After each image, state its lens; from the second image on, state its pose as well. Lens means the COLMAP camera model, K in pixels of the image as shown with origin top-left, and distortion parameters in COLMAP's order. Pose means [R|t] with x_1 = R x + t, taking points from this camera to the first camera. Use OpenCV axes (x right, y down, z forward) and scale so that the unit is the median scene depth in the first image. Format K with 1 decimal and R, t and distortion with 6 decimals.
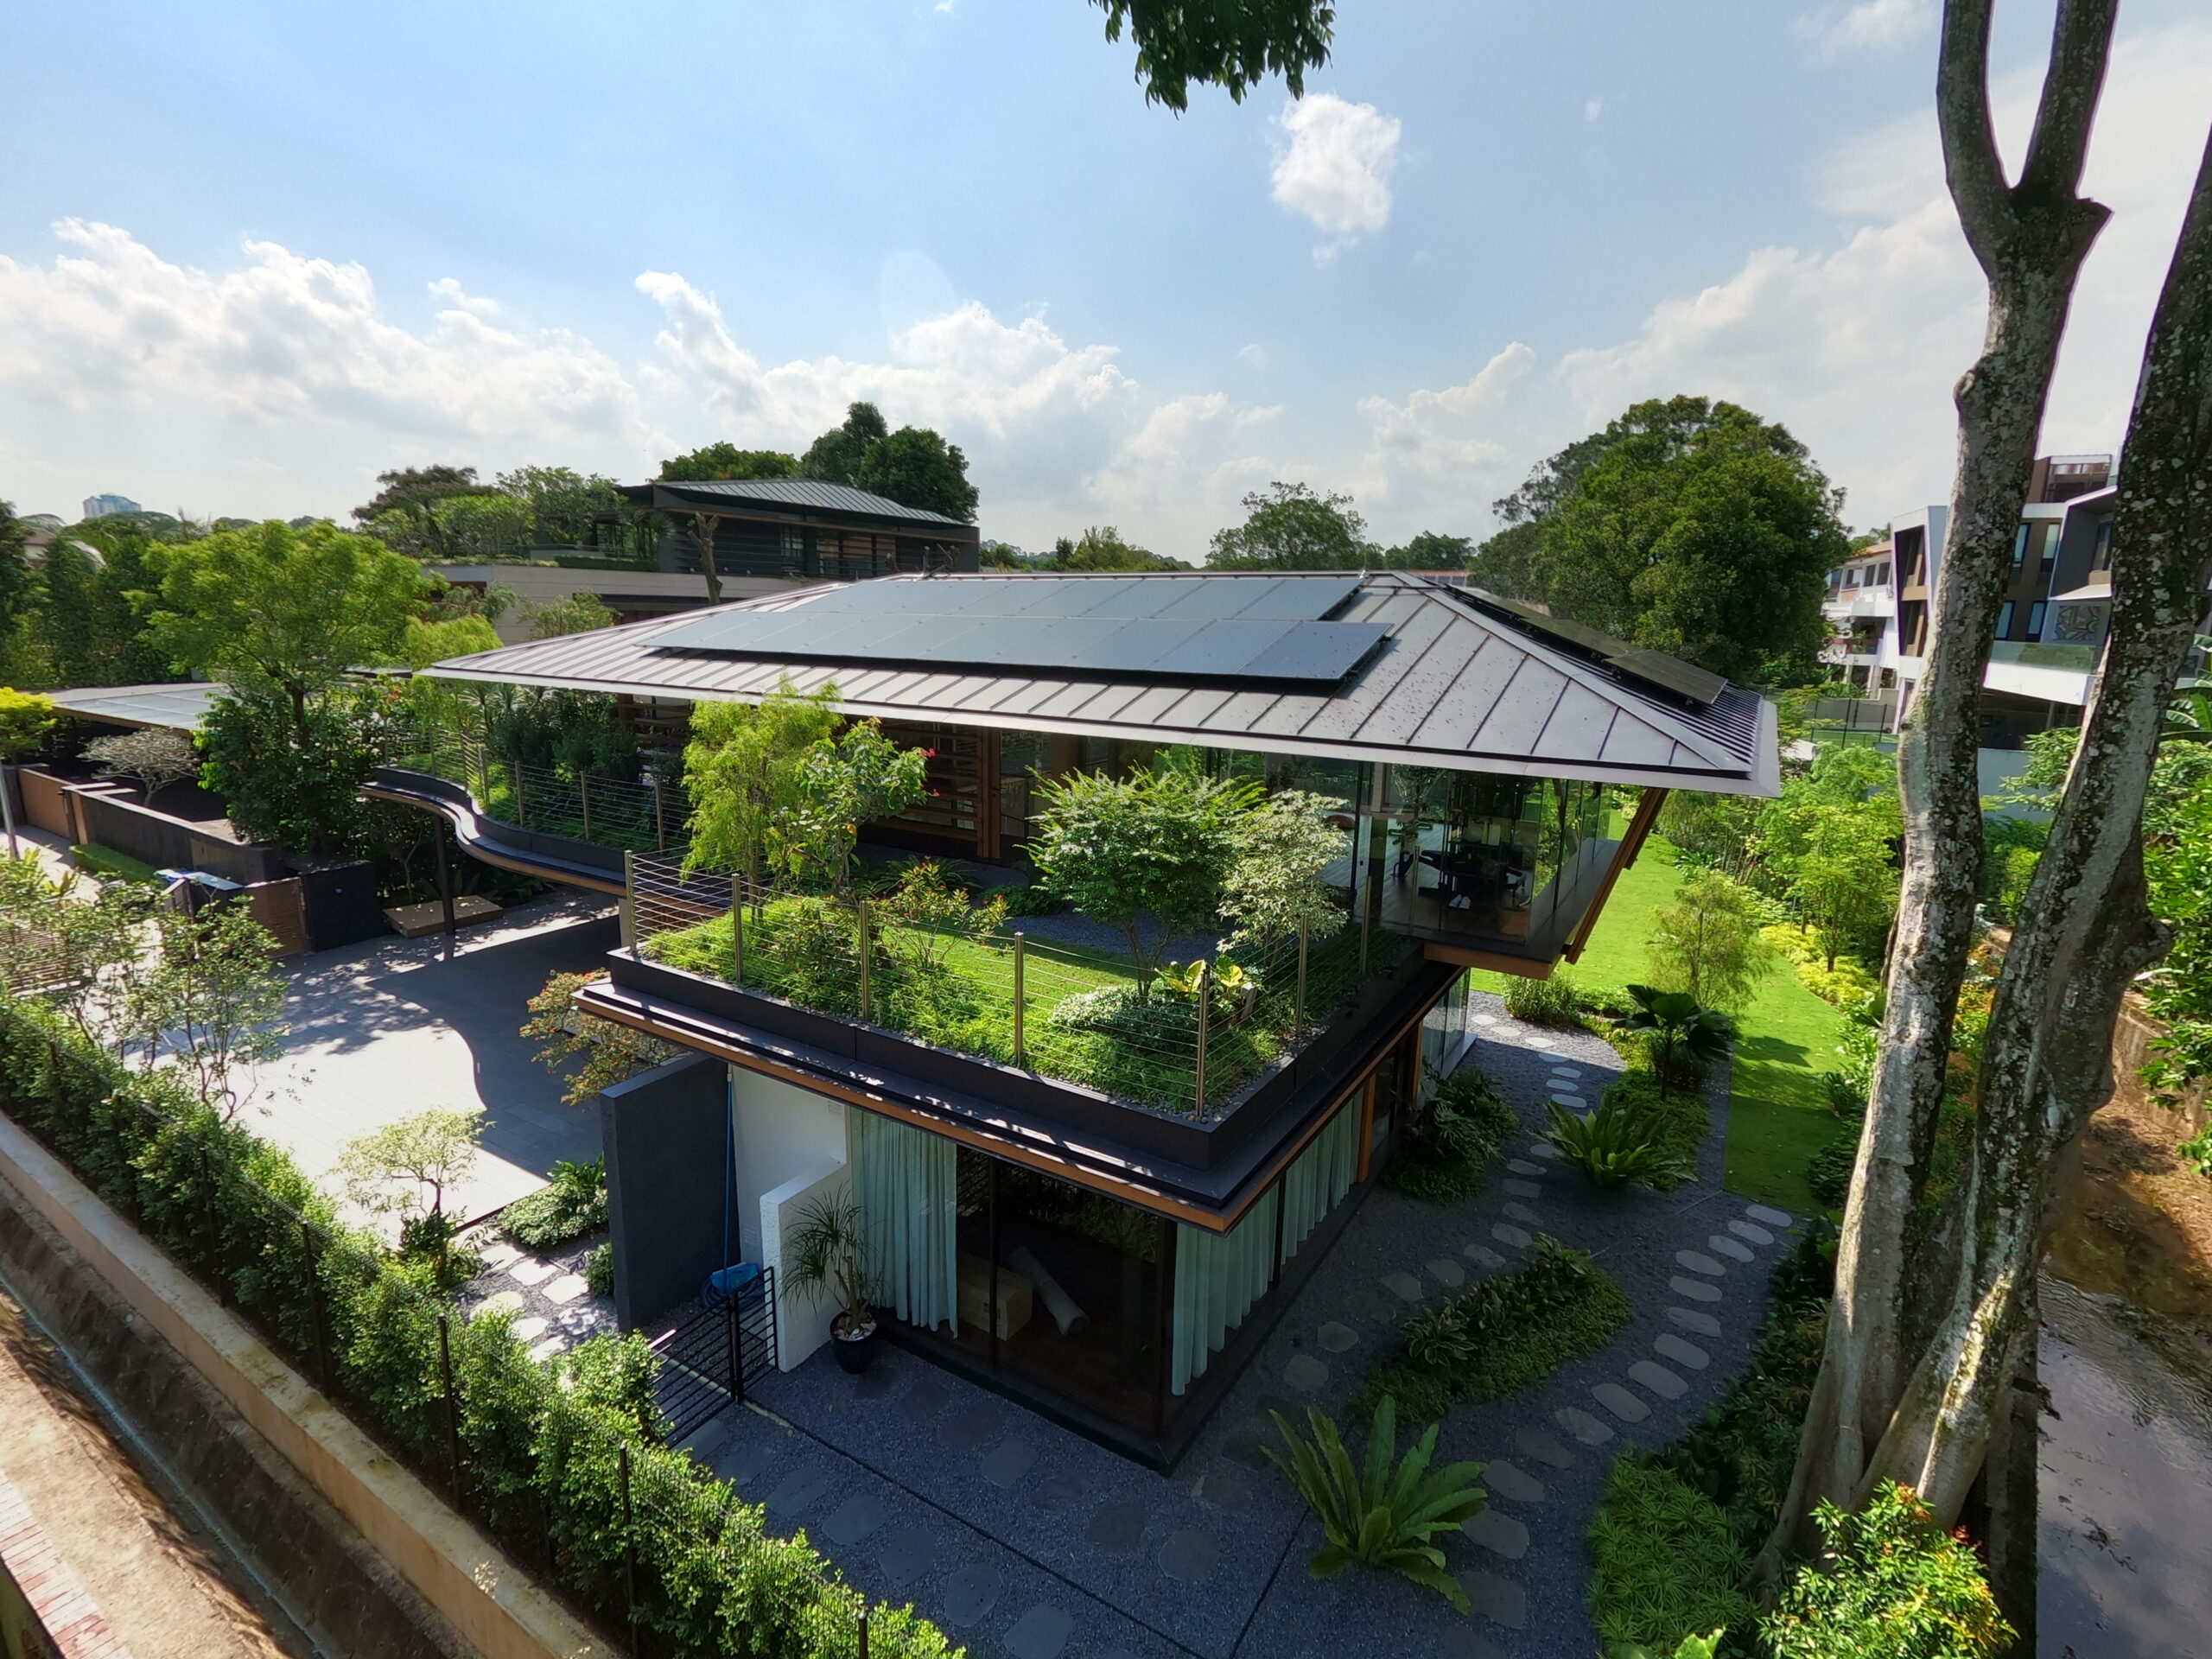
lens RADIAL K [[1061.9, 0, 1114.2], [0, 1061.9, 828.6], [0, 0, 1]] dist [0.000762, 0.000259]
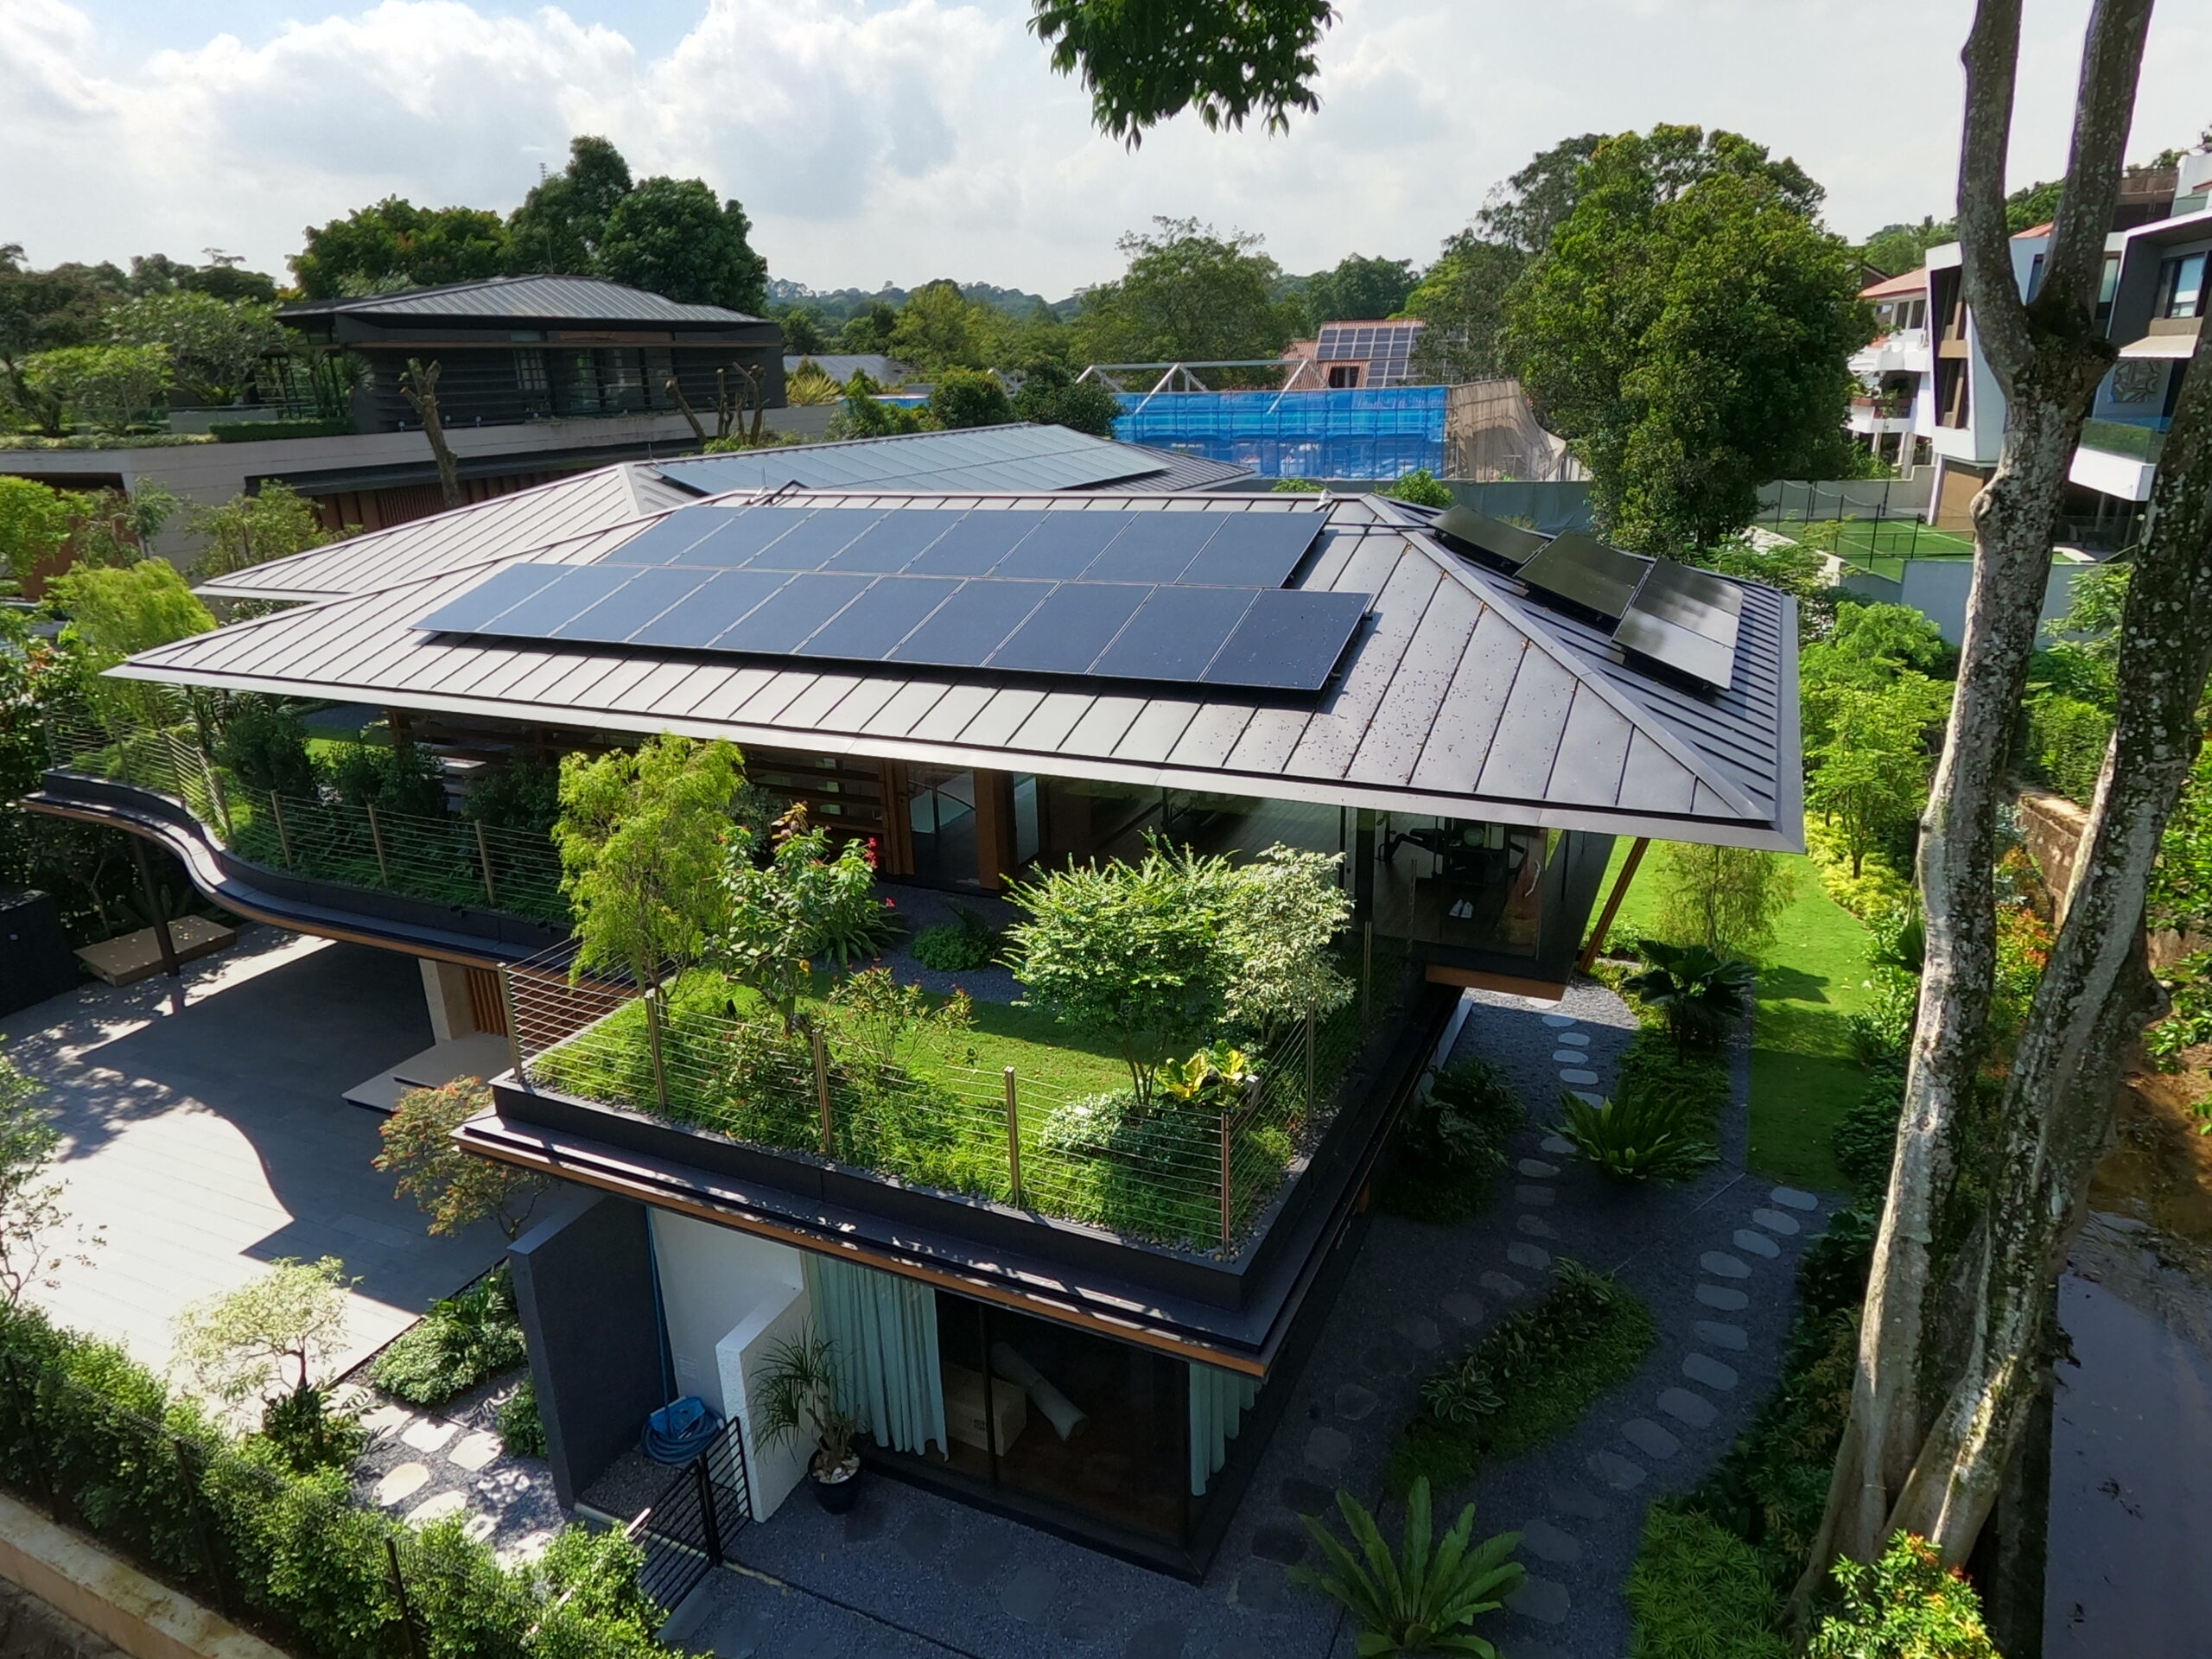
lens RADIAL K [[1379.9, 0, 1117.8], [0, 1379.9, 831.6], [0, 0, 1]] dist [-0.001206, 0.002579]
pose [[0.991882, -0.083883, 0.095576, -0.071741], [0.071280, 0.989158, 0.128395, -0.189380], [-0.105309, -0.120540, 0.987107, -0.110124]]
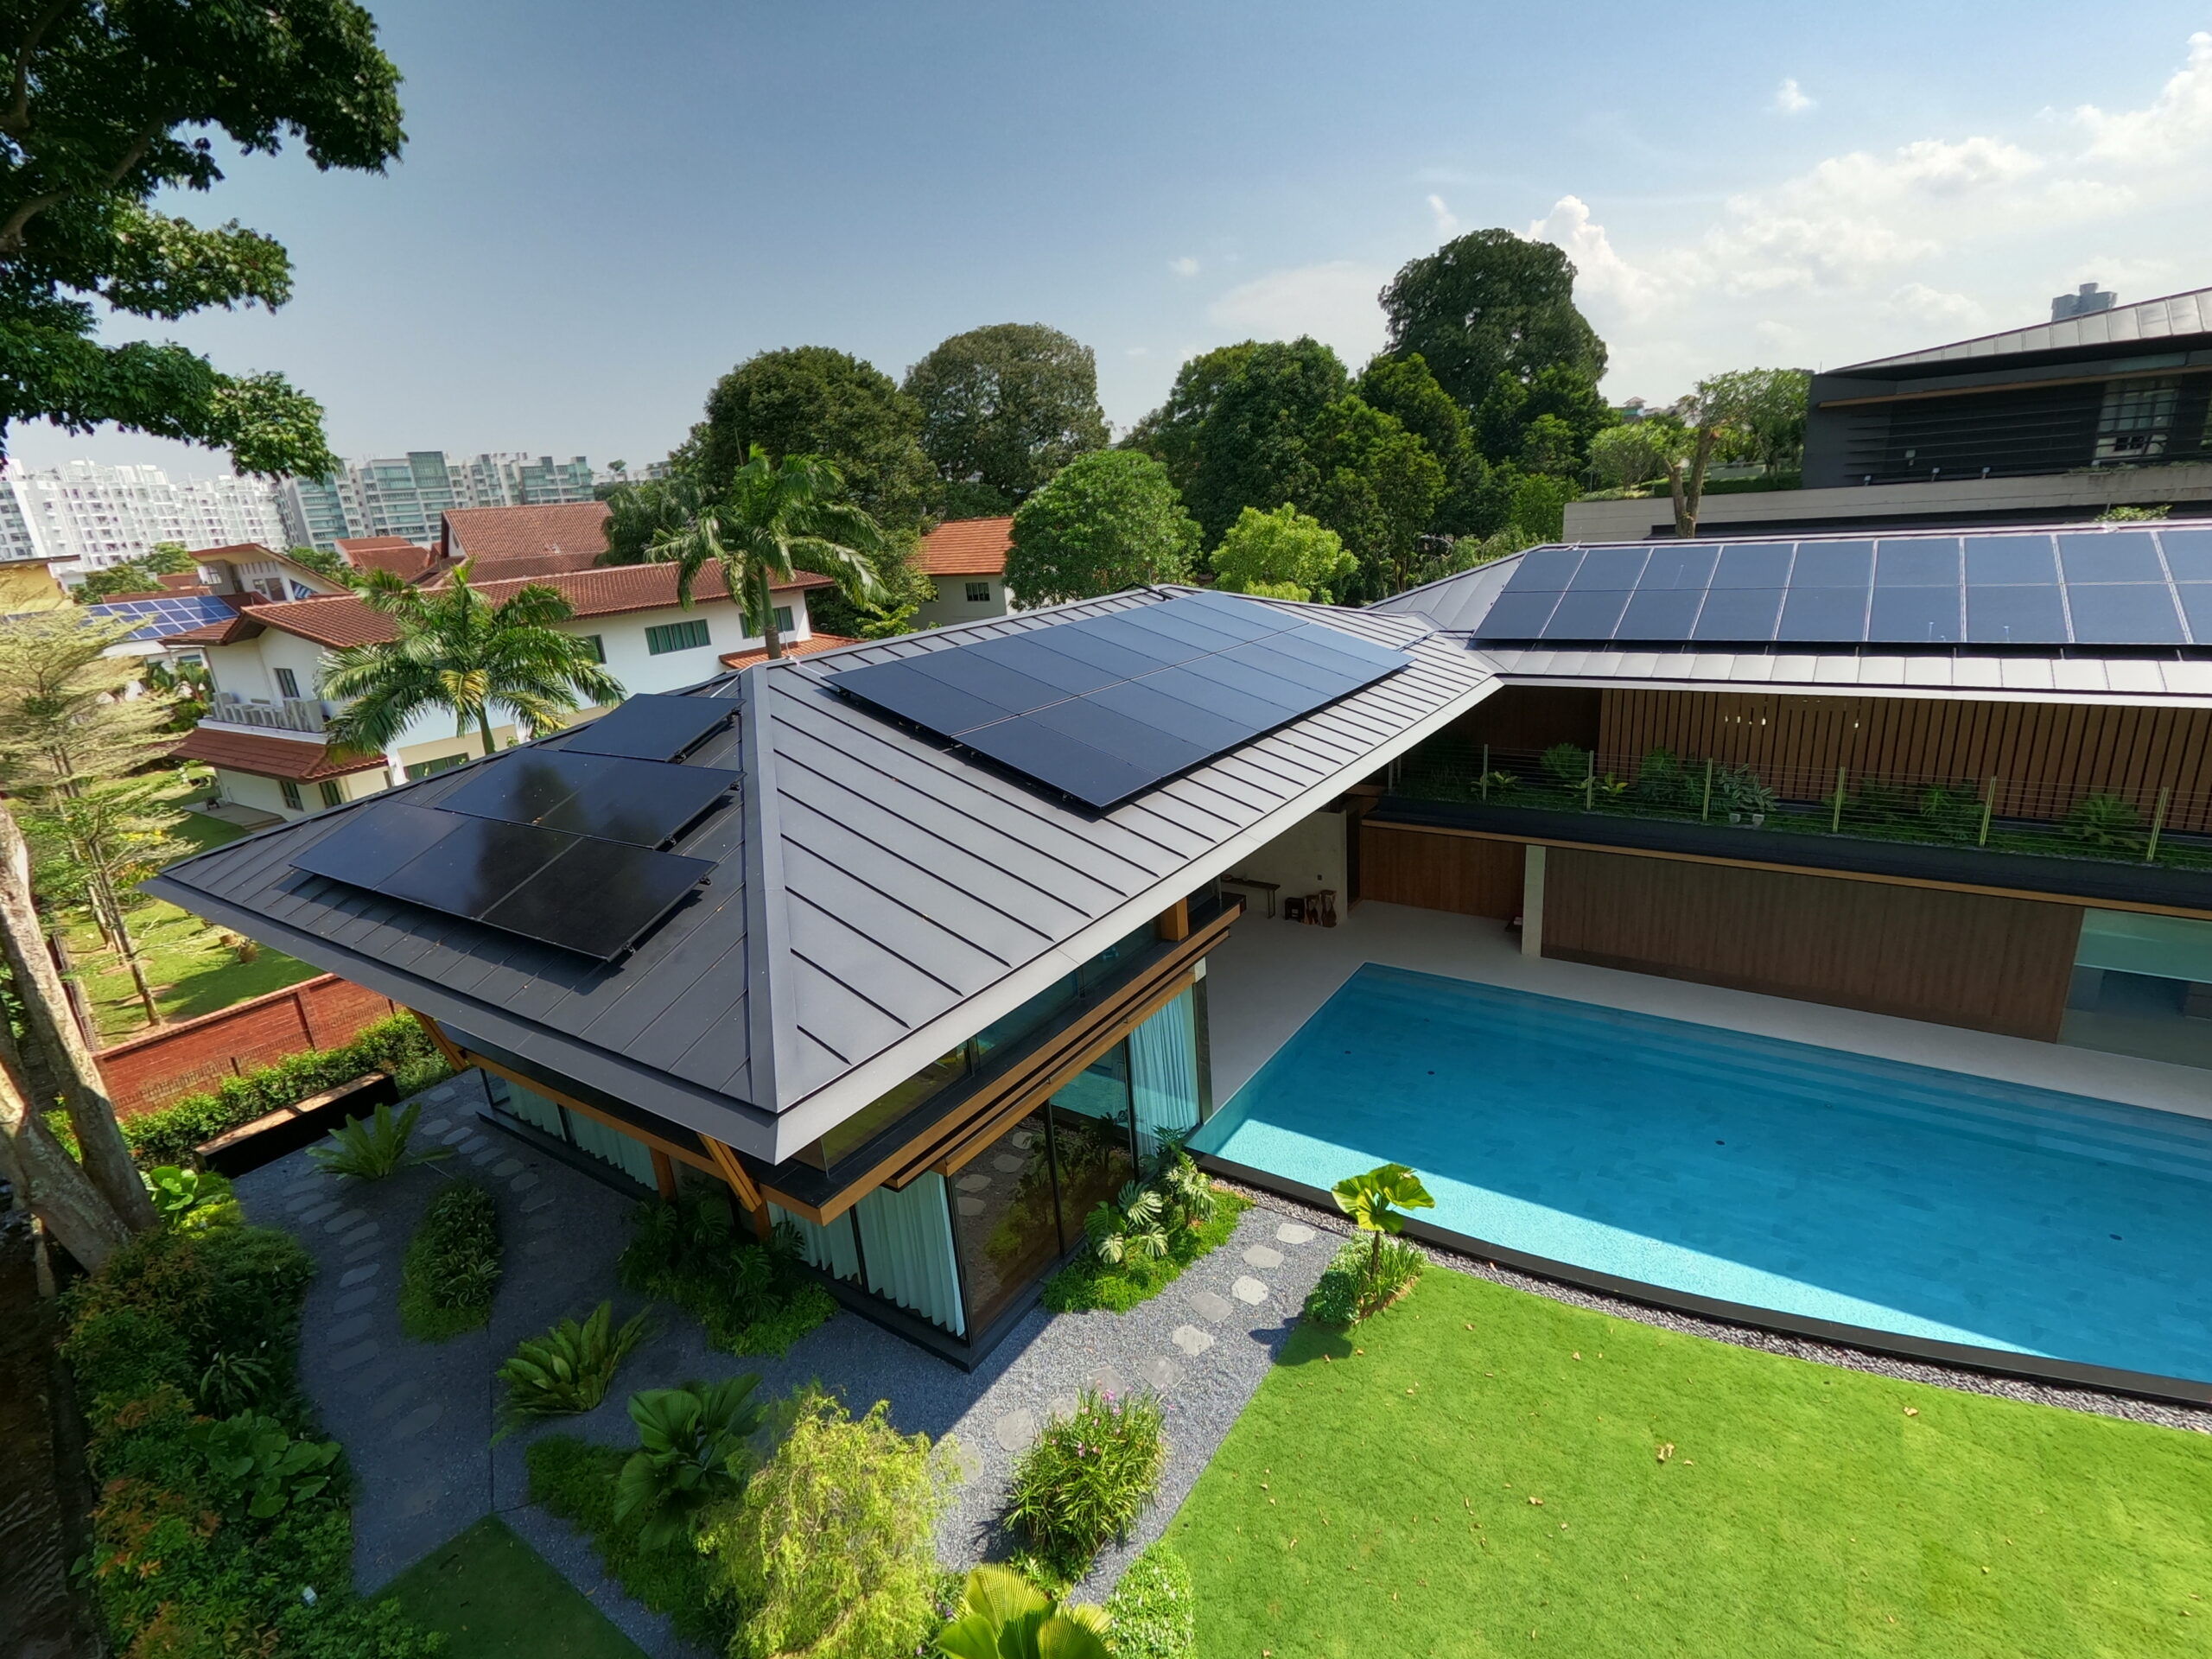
lens RADIAL K [[1056.6, 0, 1098.6], [0, 1056.6, 832.9], [0, 0, 1]] dist [-0.004545, -0.000085]
pose [[-0.054172, 0.280299, -0.958383, 1.440800], [-0.133100, 0.949200, 0.285137, -0.552312], [0.989621, 0.143007, -0.014112, 1.954046]]
